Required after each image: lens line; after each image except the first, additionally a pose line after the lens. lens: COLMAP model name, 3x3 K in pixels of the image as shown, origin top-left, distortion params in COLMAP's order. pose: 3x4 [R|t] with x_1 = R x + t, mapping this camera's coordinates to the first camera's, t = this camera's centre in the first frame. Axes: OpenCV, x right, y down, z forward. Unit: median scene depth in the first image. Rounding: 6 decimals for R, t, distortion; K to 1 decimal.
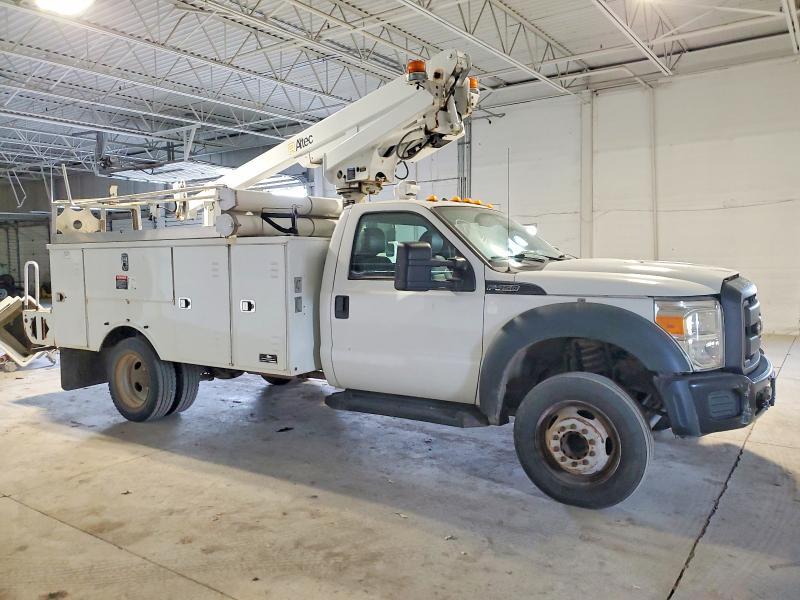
lens RADIAL K [[610.3, 0, 390.1], [0, 610.3, 302.4], [0, 0, 1]] dist [0.068938, -0.128786]
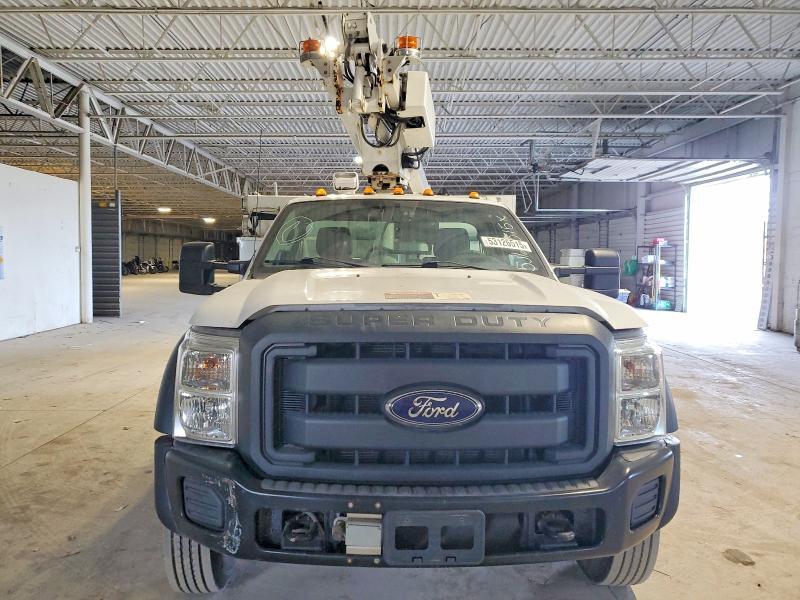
lens RADIAL K [[602.8, 0, 400.0], [0, 602.8, 300.0], [0, 0, 1]] dist [0.006339, 0.001359]
pose [[0.603408, 0.081278, -0.793280, 1.054215], [-0.078431, 0.996018, 0.042392, -0.084126], [0.793567, 0.036638, 0.607379, 0.716335]]
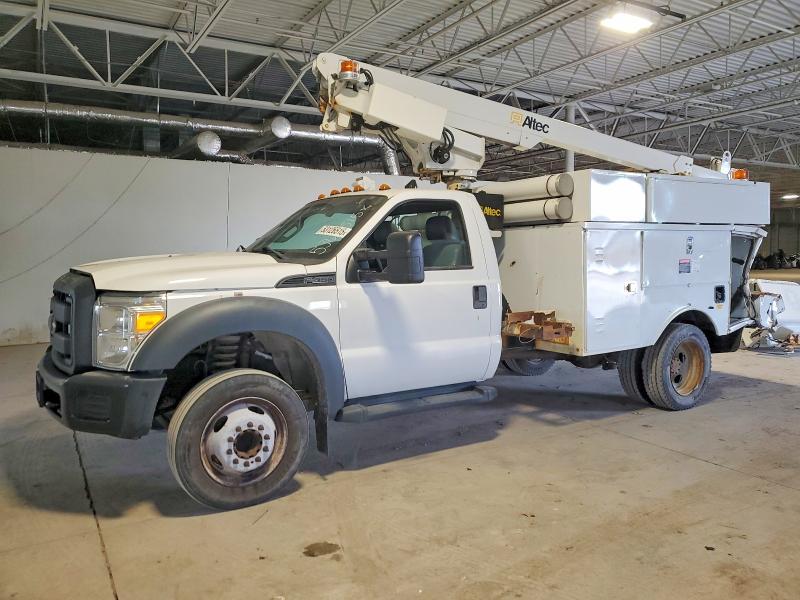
lens RADIAL K [[610.3, 0, 390.1], [0, 610.3, 302.4], [0, 0, 1]] dist [0.068938, -0.128786]
pose [[-0.399033, 0.096281, -0.911867, 1.384117], [-0.048273, 0.990887, 0.125749, -0.160585], [0.915665, 0.094197, -0.390749, 2.035204]]
